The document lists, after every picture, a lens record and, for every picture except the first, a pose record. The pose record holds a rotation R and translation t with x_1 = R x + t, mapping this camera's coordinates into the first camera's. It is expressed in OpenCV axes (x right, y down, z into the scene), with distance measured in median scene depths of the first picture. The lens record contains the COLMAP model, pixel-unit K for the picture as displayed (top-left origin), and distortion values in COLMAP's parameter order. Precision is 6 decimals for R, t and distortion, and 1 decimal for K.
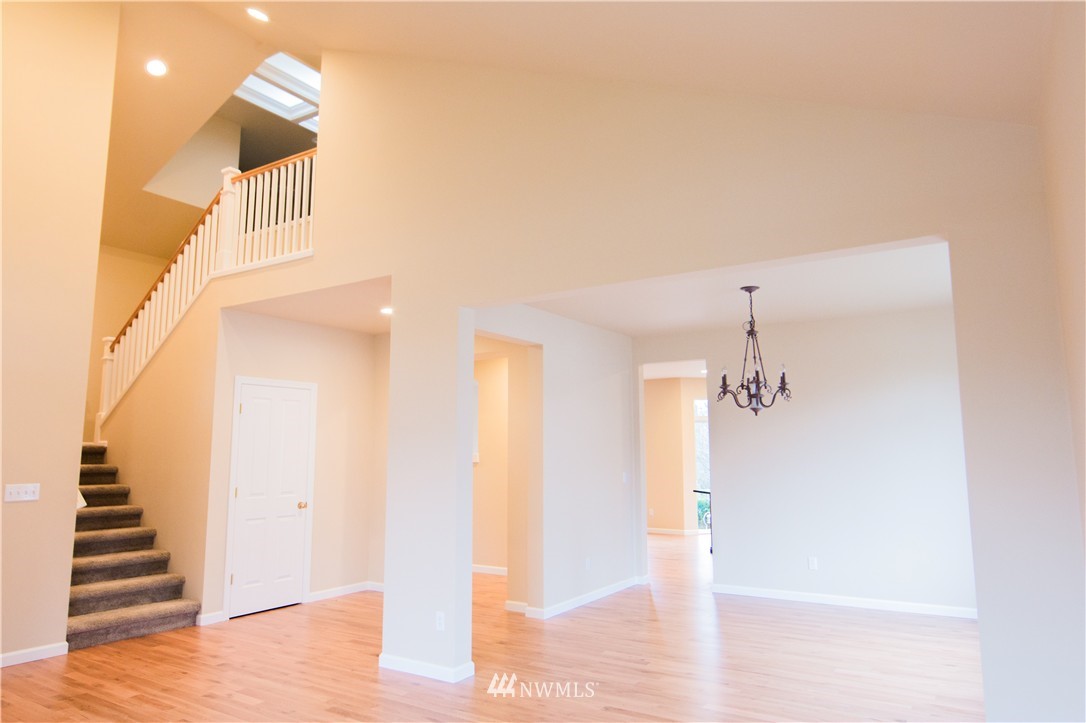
lens RADIAL K [[714.0, 0, 543.0], [0, 714.0, 360.6], [0, 0, 1]] dist [-0.010686, 0.002195]
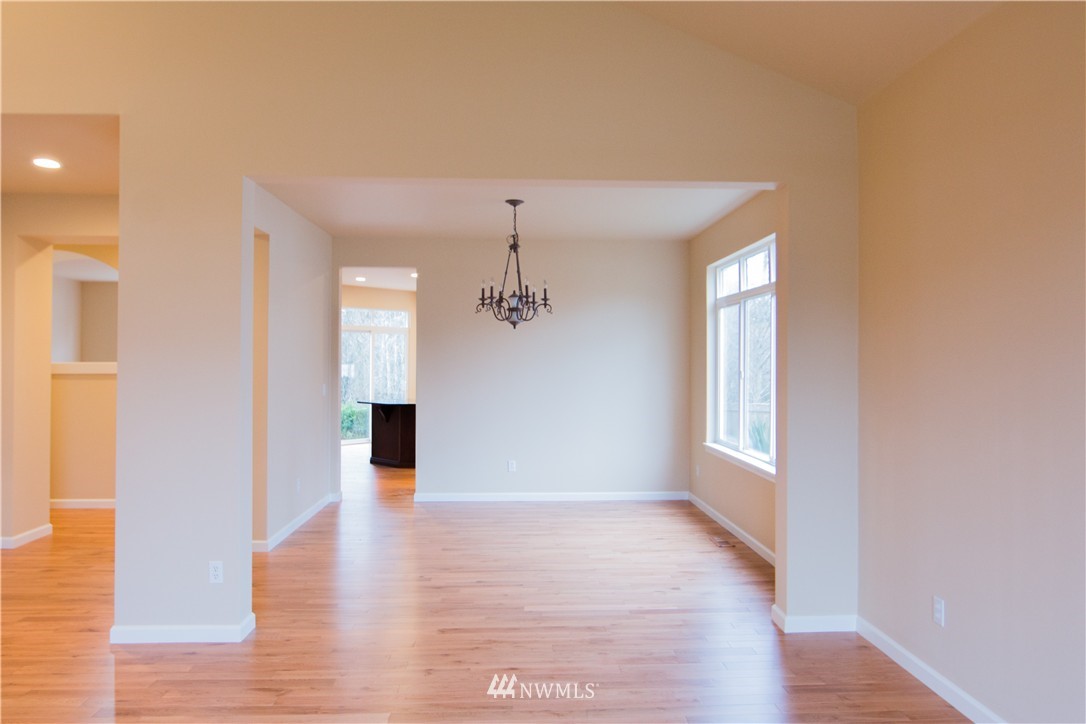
lens RADIAL K [[714.0, 0, 542.9], [0, 714.0, 357.0], [0, 0, 1]] dist [-0.010686, 0.002195]
pose [[0.812527, 0.010507, 0.582828, -0.261184], [-0.081503, 0.992064, 0.095740, 0.015673], [-0.577197, -0.125293, 0.806936, 0.142446]]
